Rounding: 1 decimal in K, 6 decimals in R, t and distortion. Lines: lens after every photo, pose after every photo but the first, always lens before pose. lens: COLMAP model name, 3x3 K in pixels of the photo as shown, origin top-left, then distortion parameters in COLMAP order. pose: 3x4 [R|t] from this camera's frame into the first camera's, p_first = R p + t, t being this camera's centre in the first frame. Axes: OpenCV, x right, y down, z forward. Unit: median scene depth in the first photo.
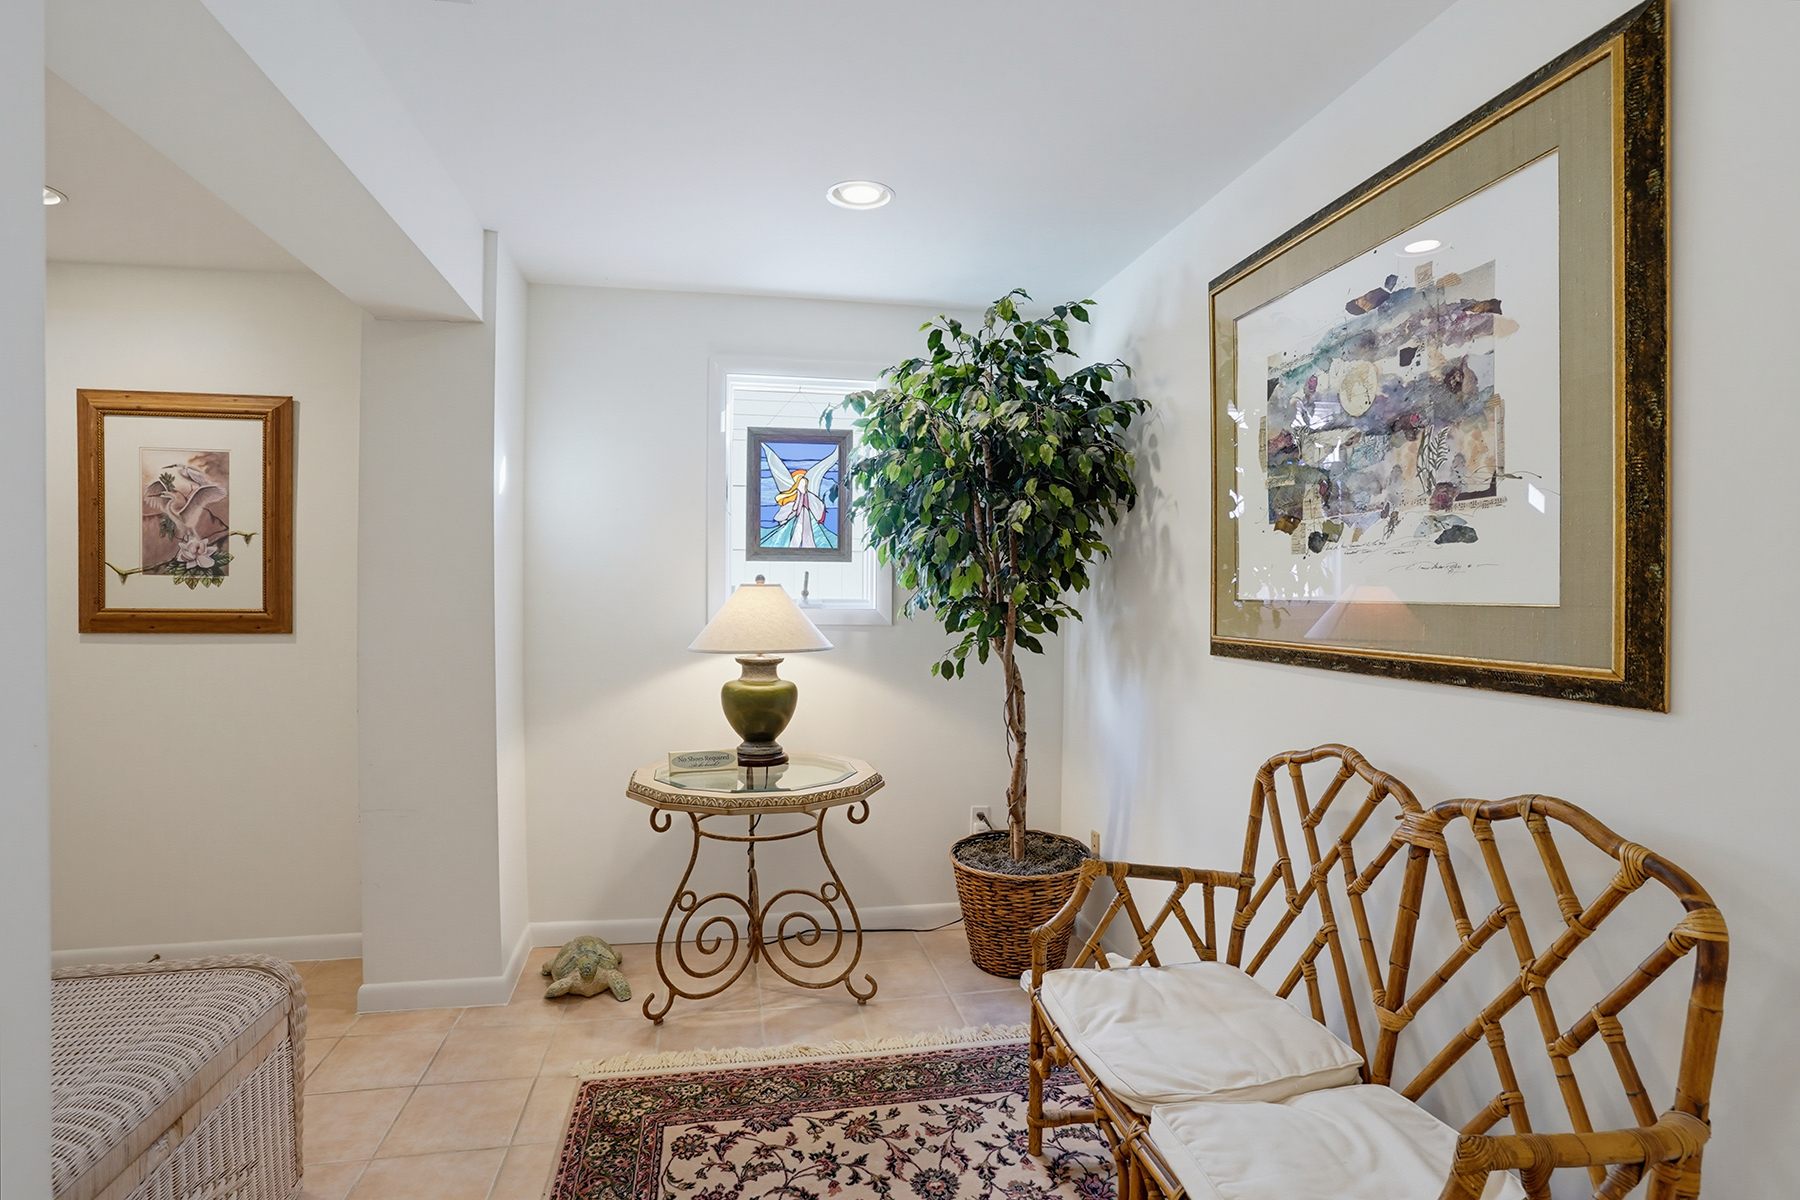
lens RADIAL K [[890.2, 0, 900.0], [0, 890.2, 600.0], [0, 0, 1]] dist [-0.076639, 0.029217]
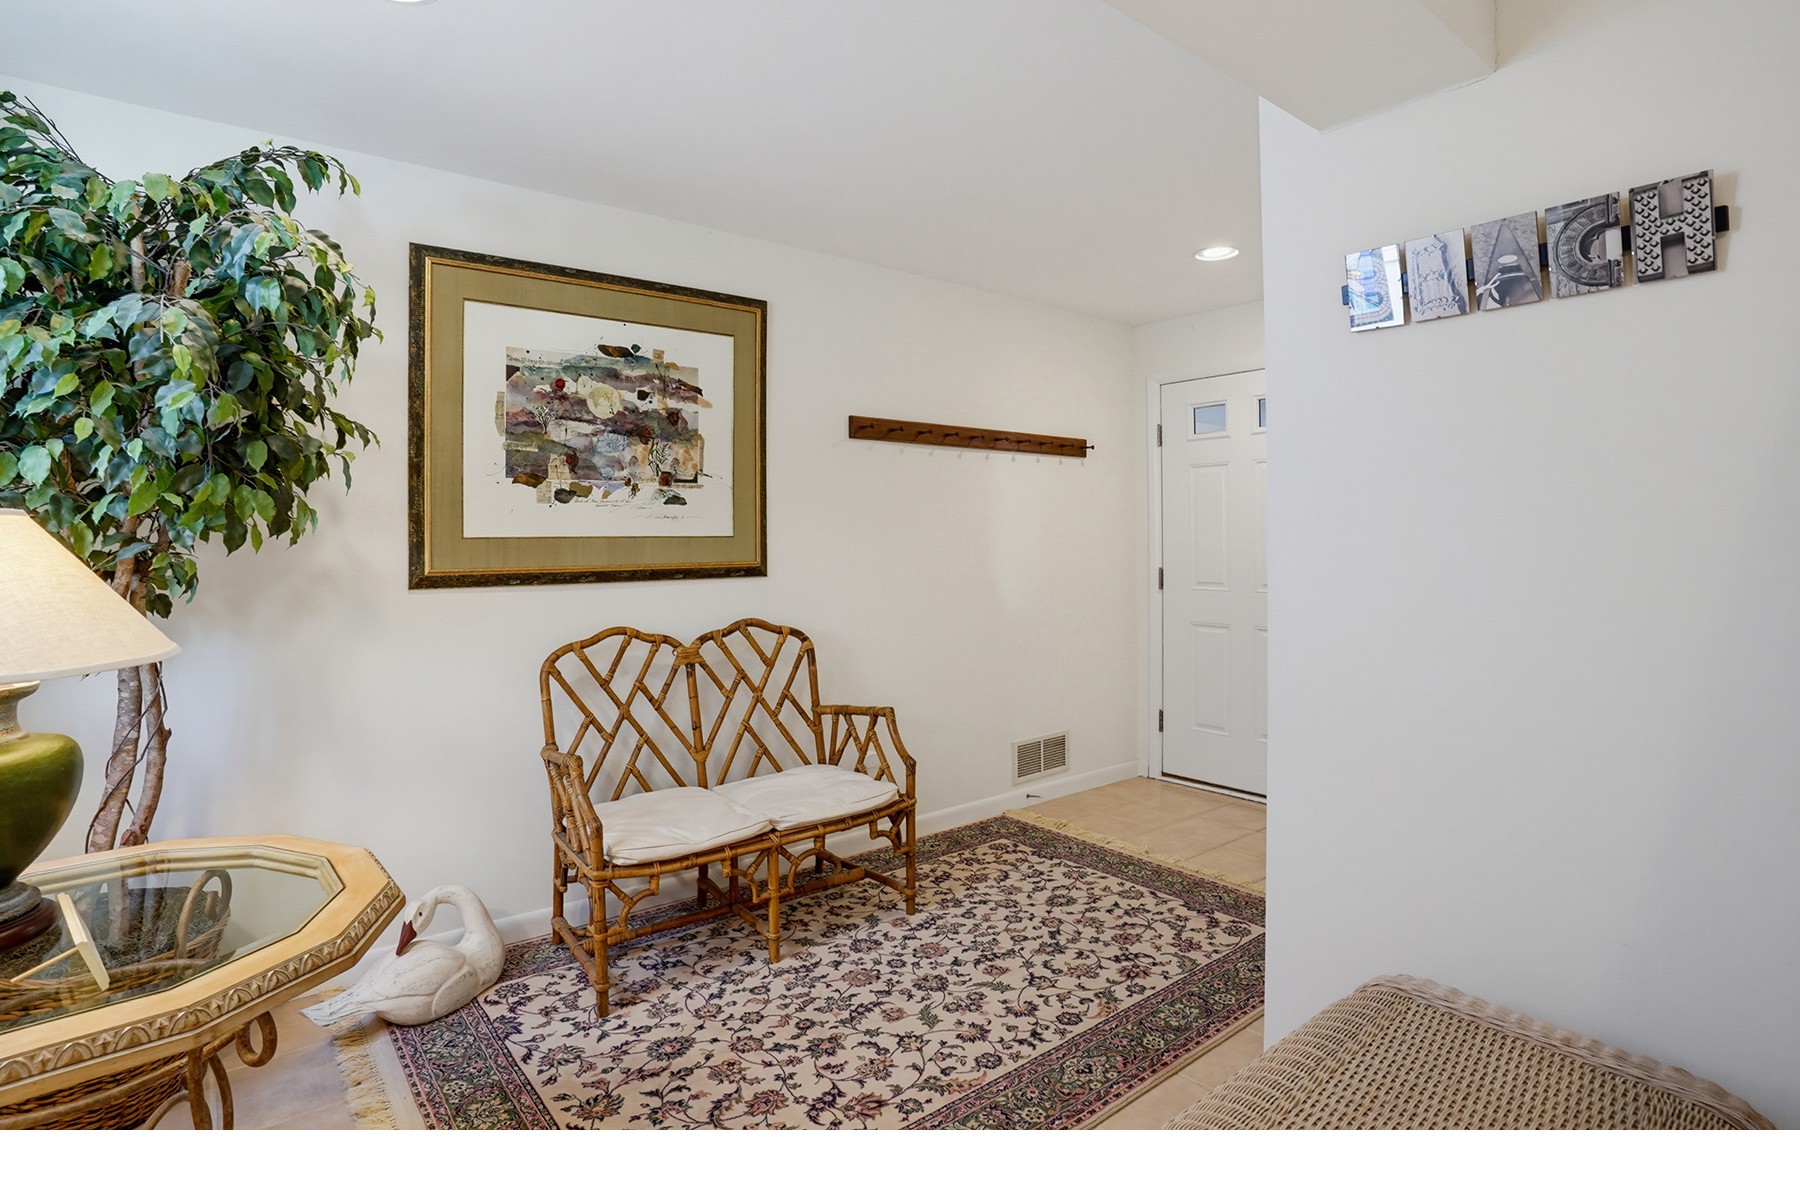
lens RADIAL K [[881.2, 0, 896.3], [0, 881.2, 525.5], [0, 0, 1]] dist [-0.090557, 0.027924]
pose [[-0.469231, 0.009292, 0.883027, -1.173372], [0.012086, 0.999919, -0.004099, -0.005789], [-0.882993, 0.008749, -0.469305, 1.342880]]
